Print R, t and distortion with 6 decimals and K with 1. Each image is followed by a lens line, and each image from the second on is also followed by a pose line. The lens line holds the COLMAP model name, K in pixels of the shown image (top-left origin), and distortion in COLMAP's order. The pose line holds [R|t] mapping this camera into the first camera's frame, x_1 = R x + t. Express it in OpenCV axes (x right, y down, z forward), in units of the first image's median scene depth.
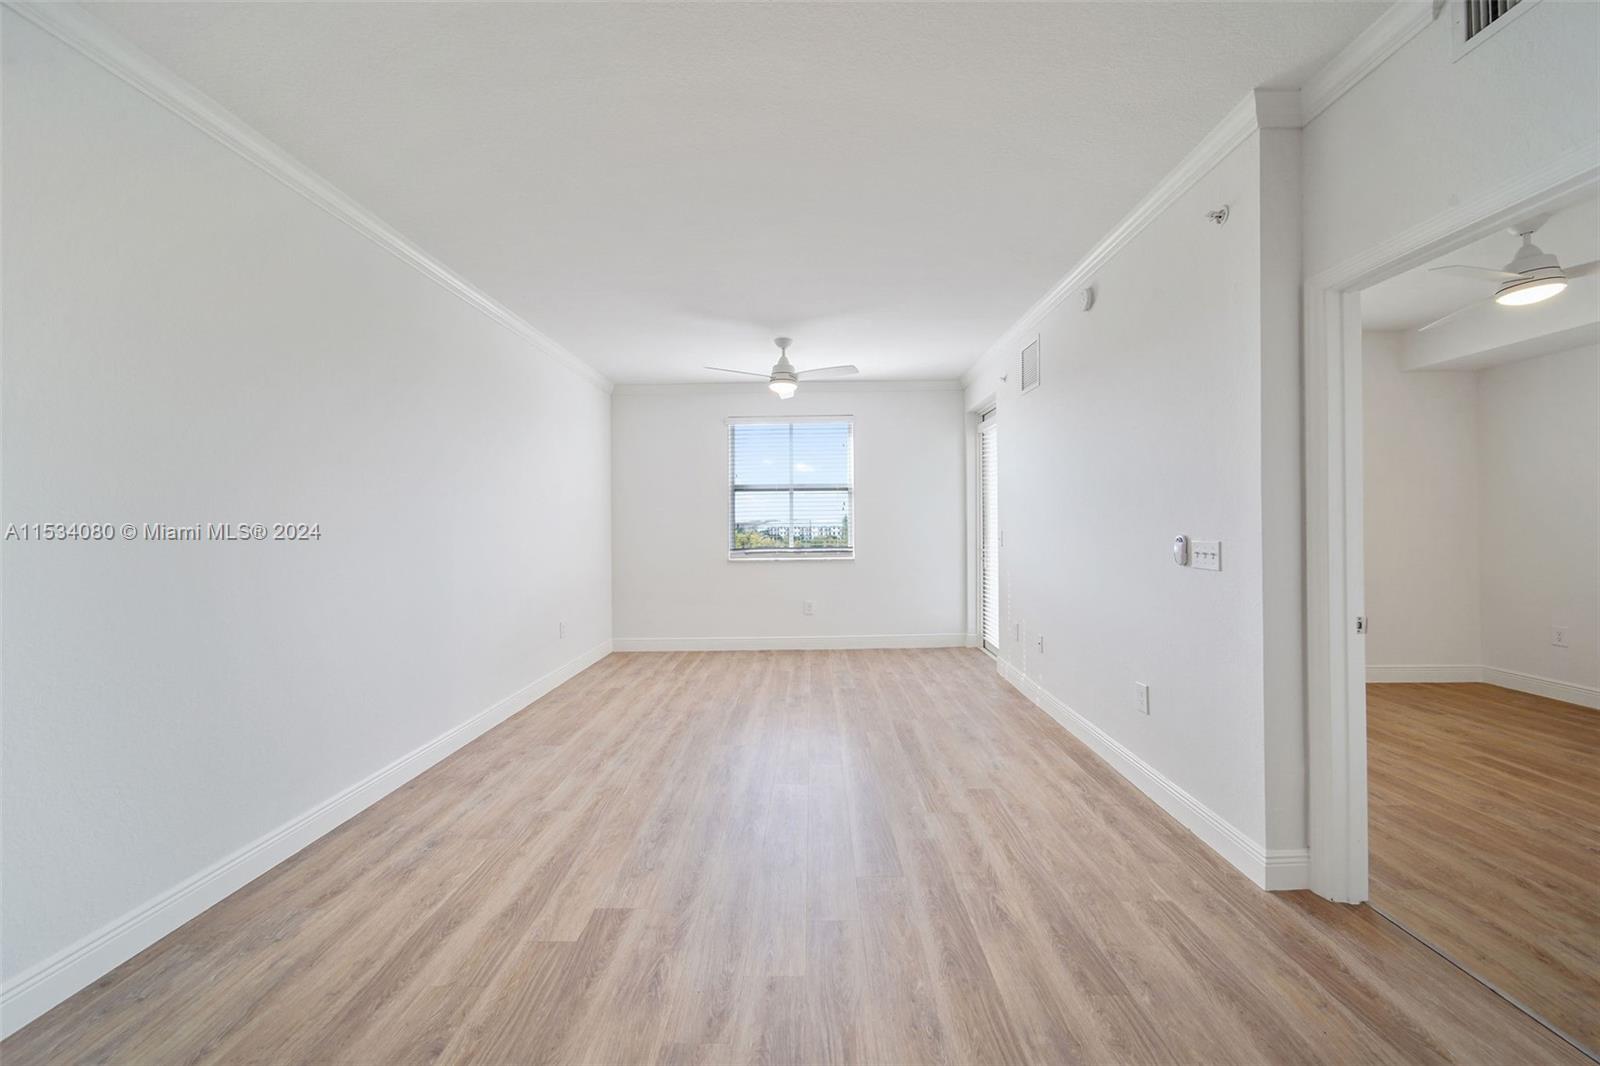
lens RADIAL K [[586.4, 0, 811.5], [0, 586.4, 532.4], [0, 0, 1]] dist [-0.002855, -0.000107]
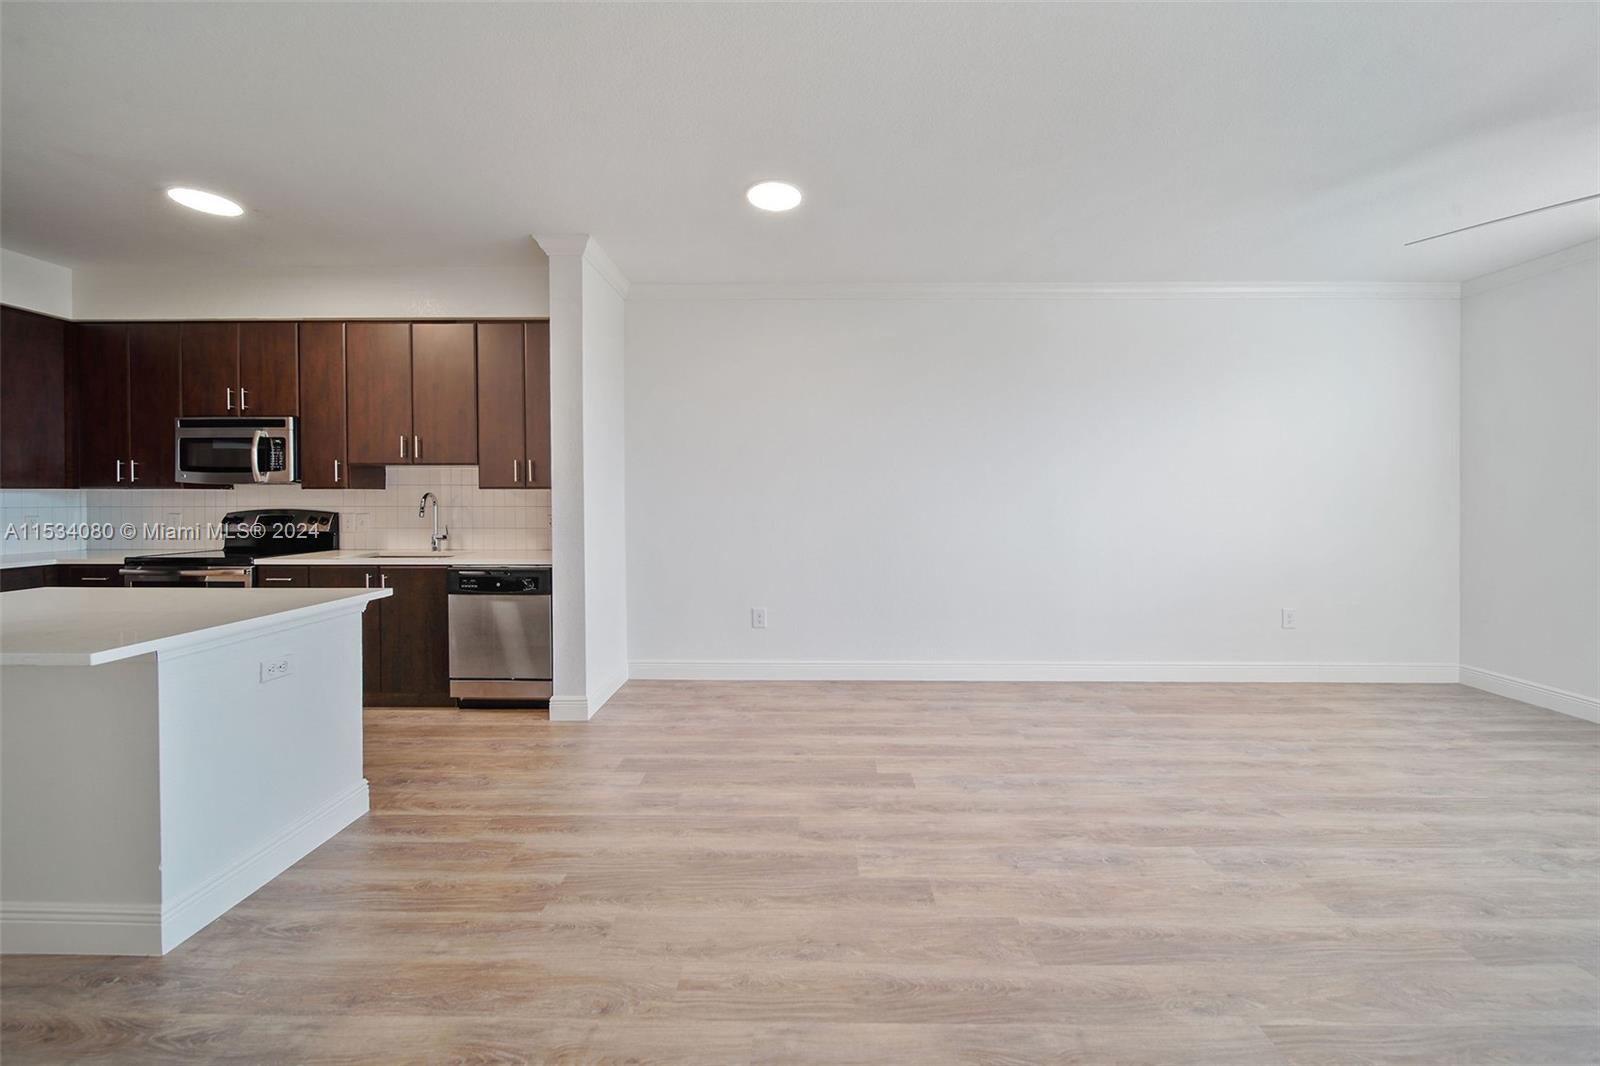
lens RADIAL K [[562.6, 0, 802.5], [0, 562.6, 500.7], [0, 0, 1]] dist [-0.005228, -0.000797]
pose [[-0.015753, 0.018113, -0.999712, 0.602712], [-0.015282, 0.999715, 0.018354, -0.014121], [0.999759, 0.015567, -0.015471, 0.478486]]
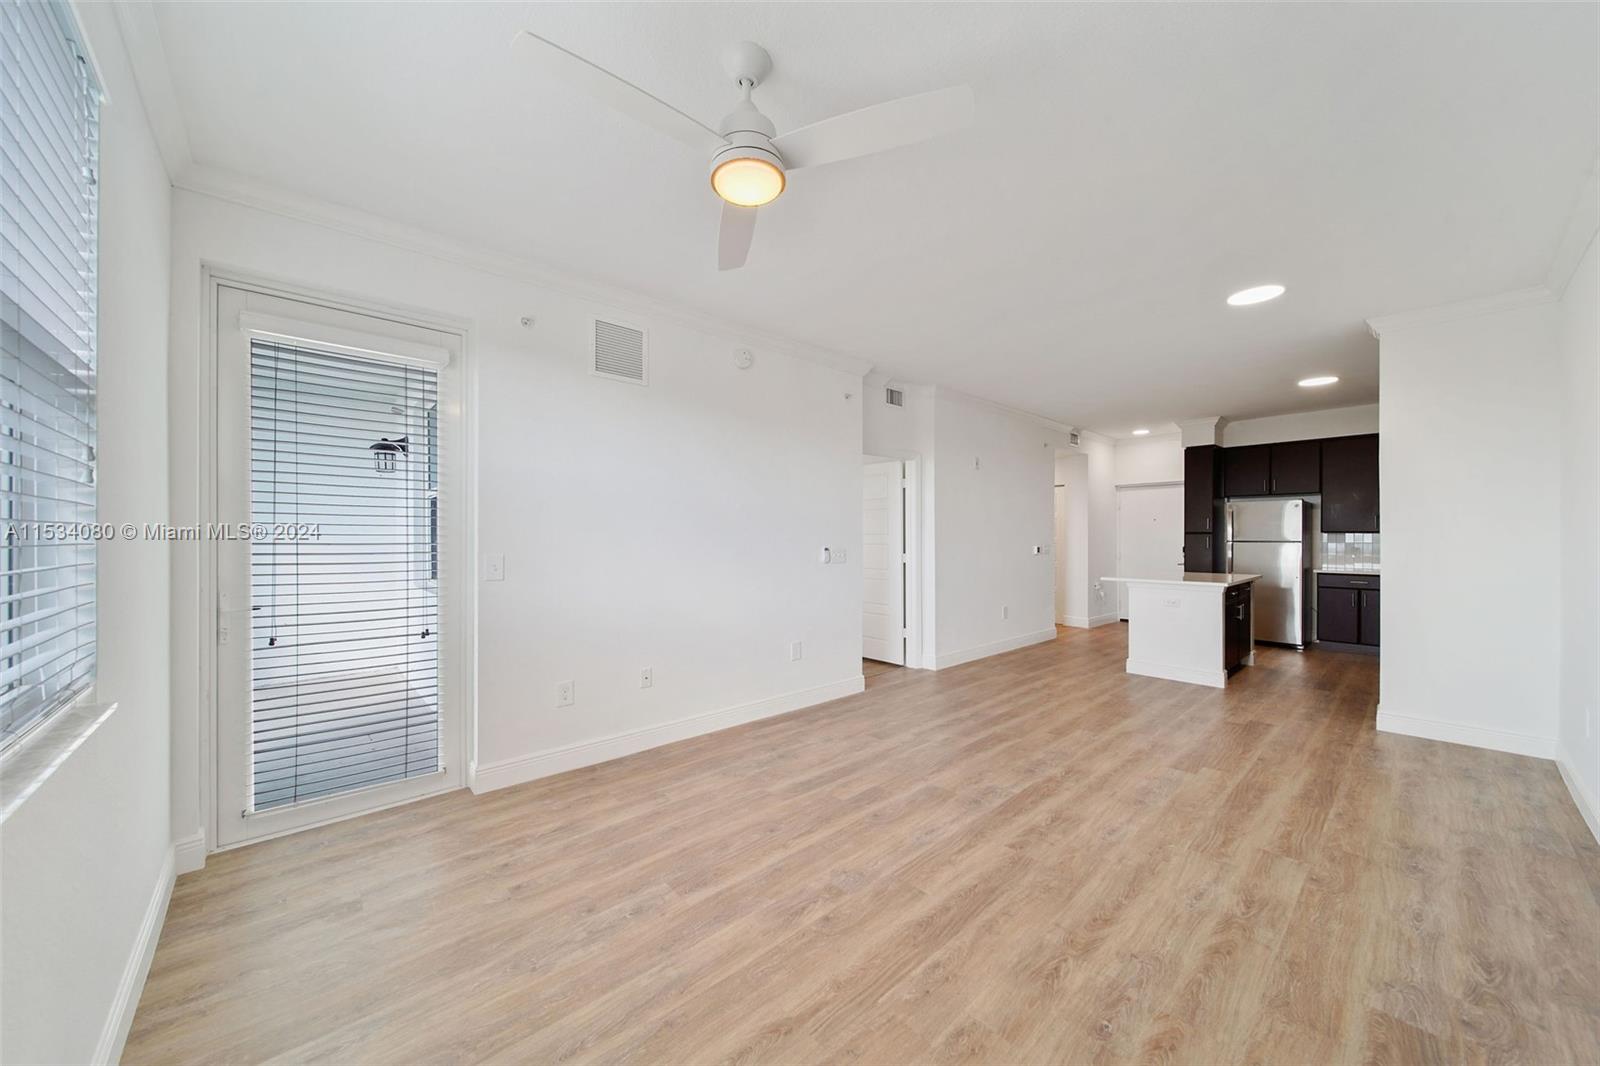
lens RADIAL K [[571.6, 0, 787.3], [0, 571.6, 542.4], [0, 0, 1]] dist [0.001136, -0.001244]
pose [[-0.664793, 0.002211, 0.747024, -0.506037], [0.020245, 0.999682, 0.015058, -0.027034], [-0.746753, 0.025133, -0.664626, 1.818227]]
